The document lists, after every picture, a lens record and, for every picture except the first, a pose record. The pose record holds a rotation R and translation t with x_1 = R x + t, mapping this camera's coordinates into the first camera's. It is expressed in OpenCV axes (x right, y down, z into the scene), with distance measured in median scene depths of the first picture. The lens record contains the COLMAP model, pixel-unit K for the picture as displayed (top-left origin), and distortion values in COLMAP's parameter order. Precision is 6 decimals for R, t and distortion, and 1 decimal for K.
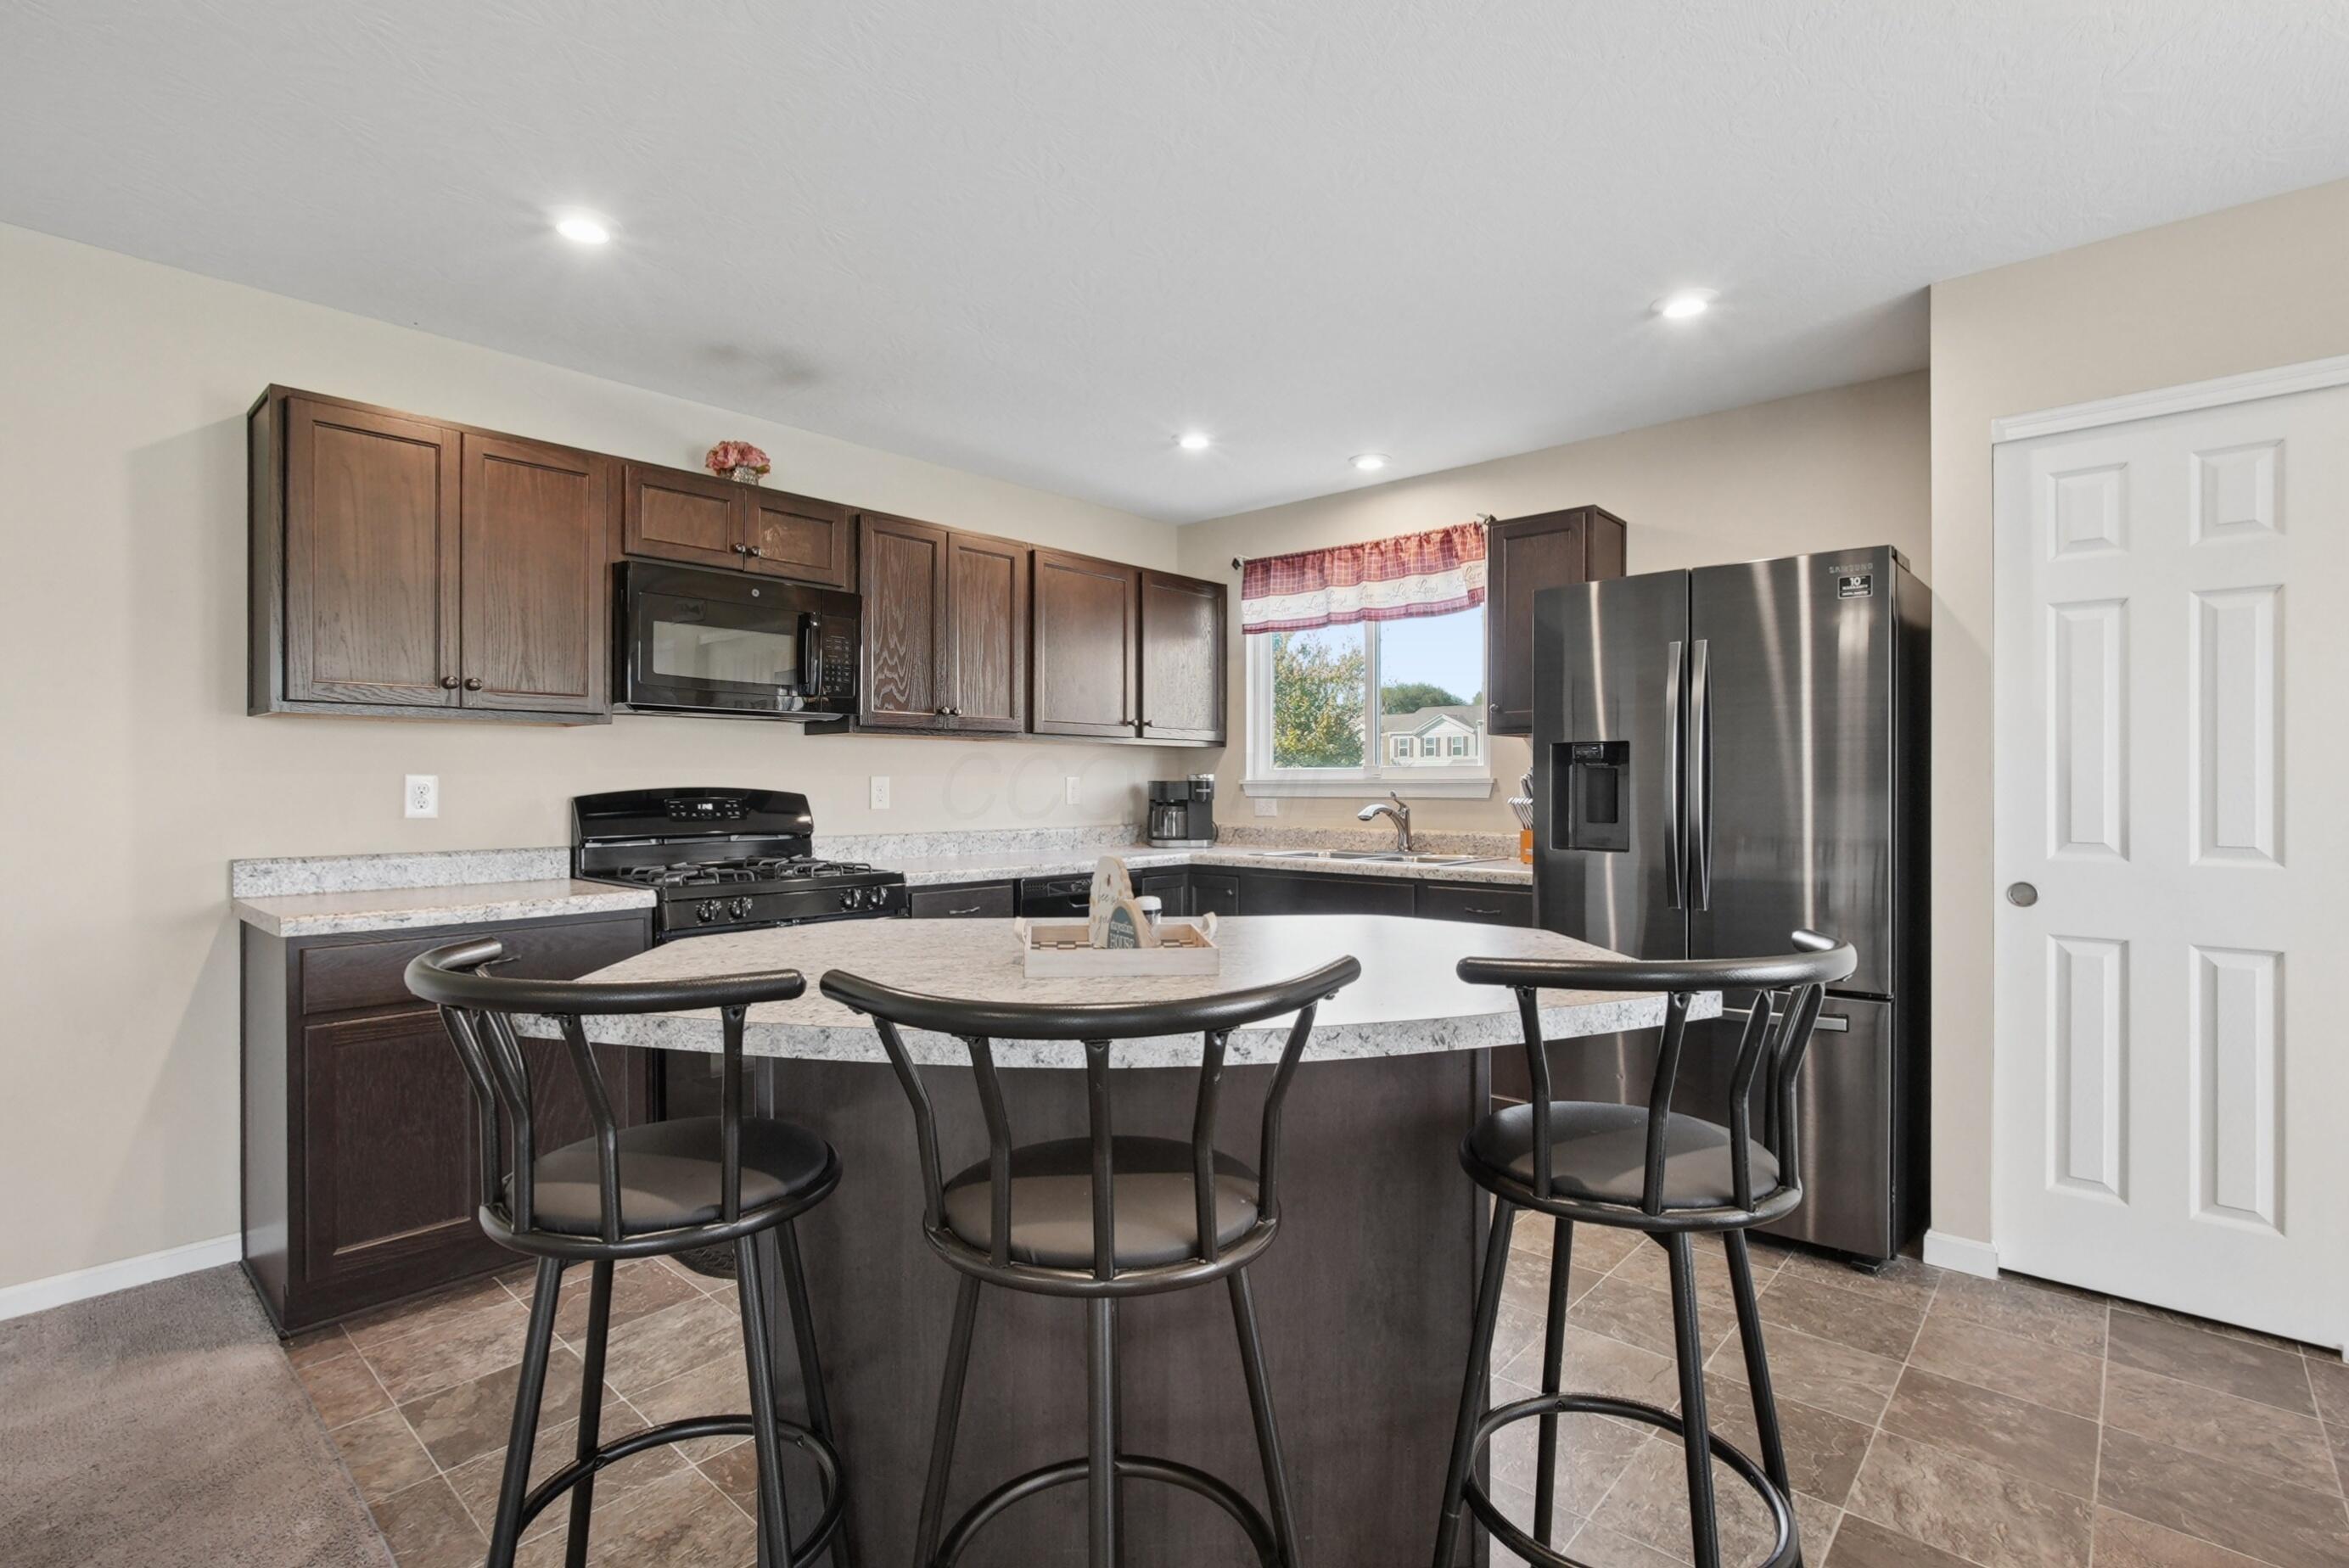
lens RADIAL K [[1091.0, 0, 1178.5], [0, 1091.0, 765.4], [0, 0, 1]] dist [-0.007615, 0.003224]
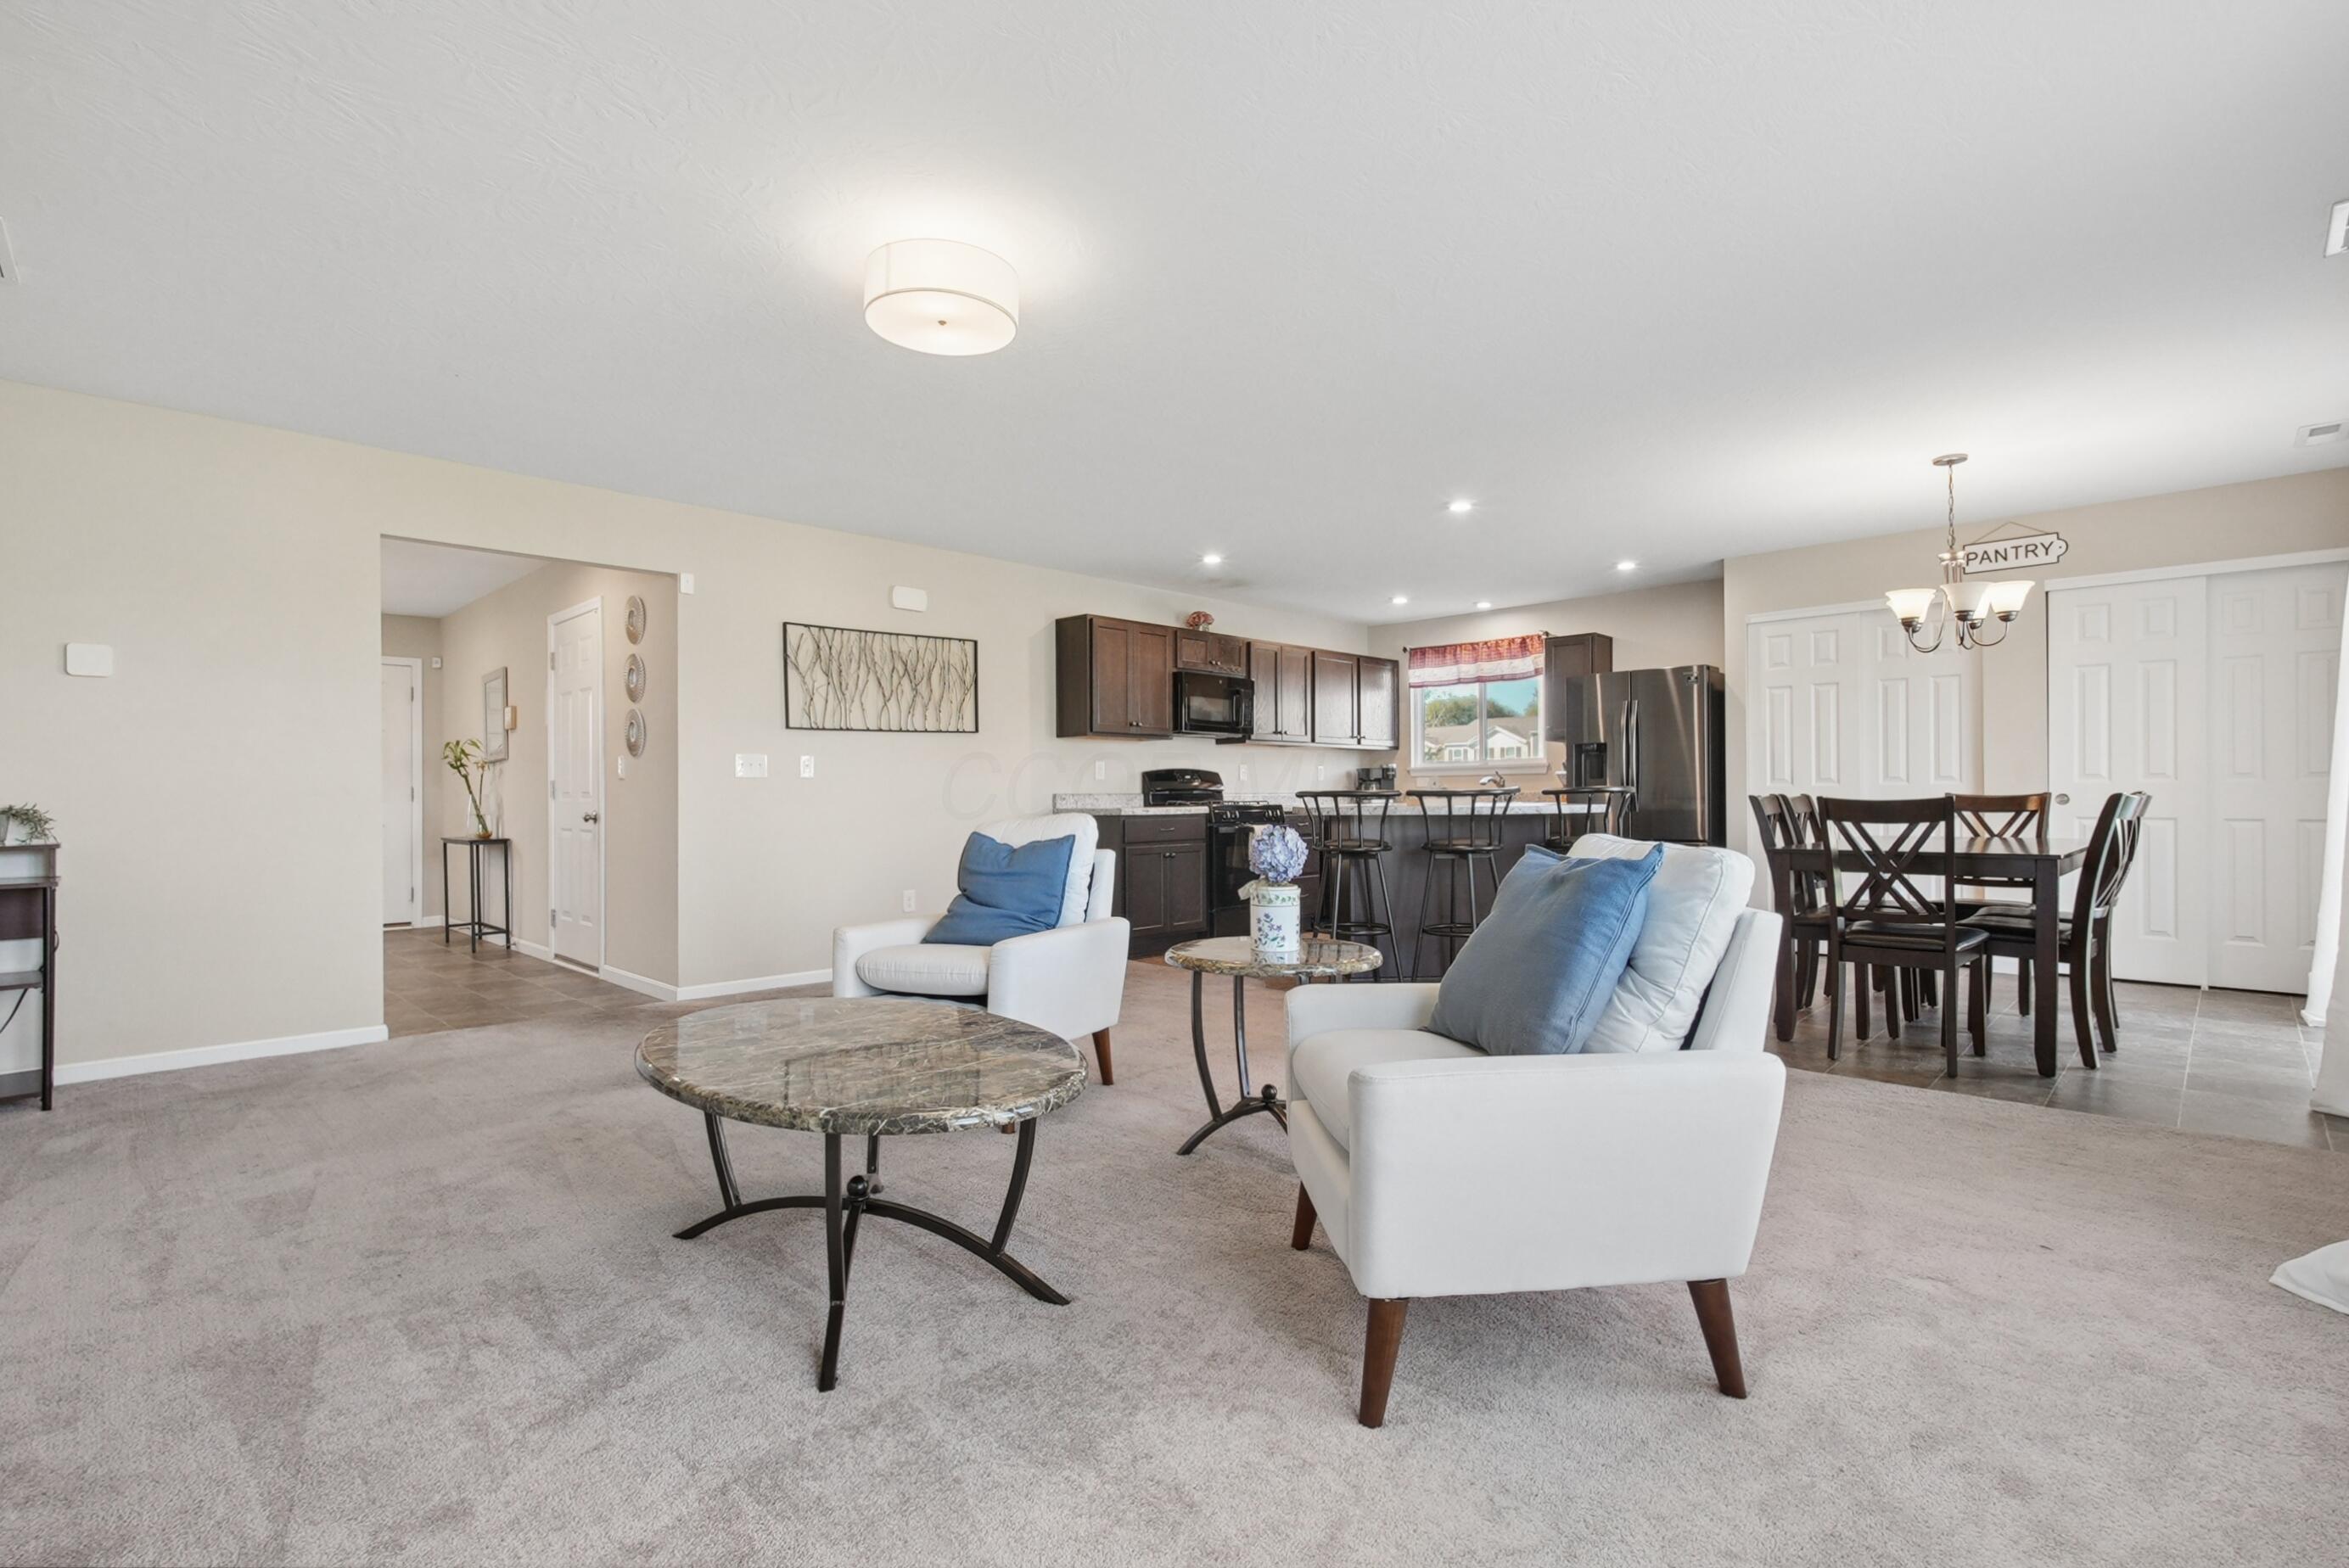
lens RADIAL K [[1091.0, 0, 1195.7], [0, 1091.0, 782.5], [0, 0, 1]] dist [-0.007615, 0.003224]
pose [[0.999575, -0.009457, -0.027570, -0.269705], [0.009562, 0.999948, 0.003659, 0.030936], [0.027534, -0.003921, 0.999613, -0.907711]]
